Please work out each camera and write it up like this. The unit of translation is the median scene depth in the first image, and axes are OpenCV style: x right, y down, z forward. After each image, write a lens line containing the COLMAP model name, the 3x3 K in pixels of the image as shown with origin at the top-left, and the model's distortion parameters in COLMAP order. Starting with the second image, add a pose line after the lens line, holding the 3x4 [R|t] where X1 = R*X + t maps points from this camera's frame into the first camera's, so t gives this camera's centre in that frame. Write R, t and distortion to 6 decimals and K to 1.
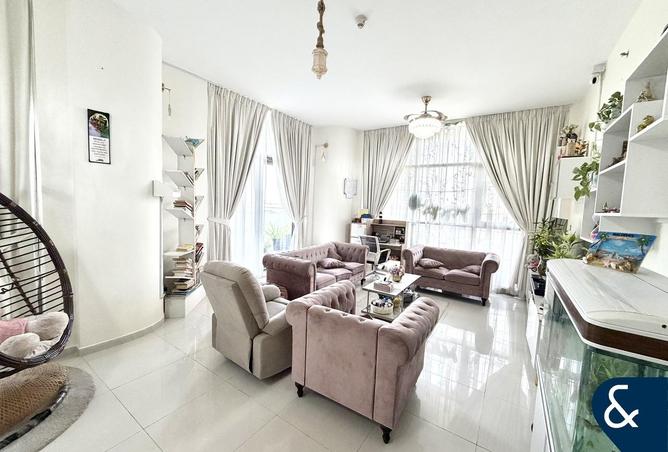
lens RADIAL K [[262.7, 0, 334.0], [0, 262.7, 226.0], [0, 0, 1]] dist [0.000207, 0.000290]
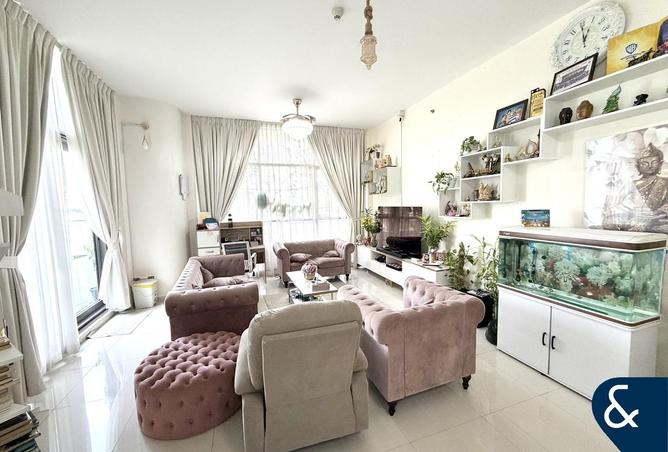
lens RADIAL K [[262.7, 0, 334.0], [0, 262.7, 226.0], [0, 0, 1]] dist [0.000207, 0.000290]
pose [[0.610409, -0.121301, 0.782743, -0.325169], [0.113254, 0.991417, 0.065320, -0.034230], [-0.783948, 0.048777, 0.618908, 0.200537]]
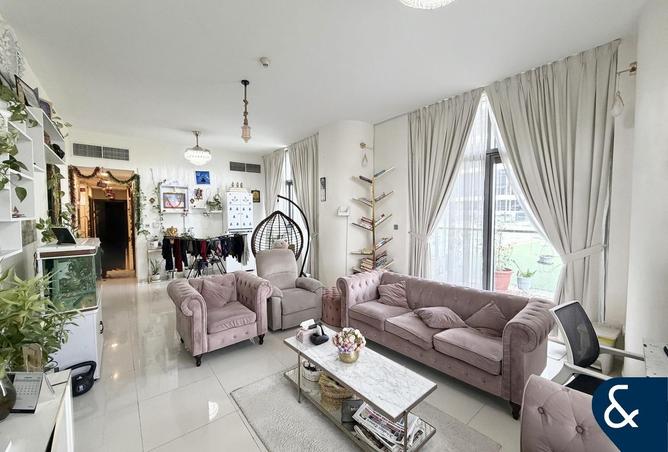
lens RADIAL K [[262.7, 0, 334.0], [0, 262.7, 226.0], [0, 0, 1]] dist [0.000207, 0.000290]
pose [[-0.278252, -0.001299, -0.960507, 0.492070], [-0.092892, 0.995348, 0.025564, -0.045776], [0.956006, 0.096336, -0.277078, 0.738485]]
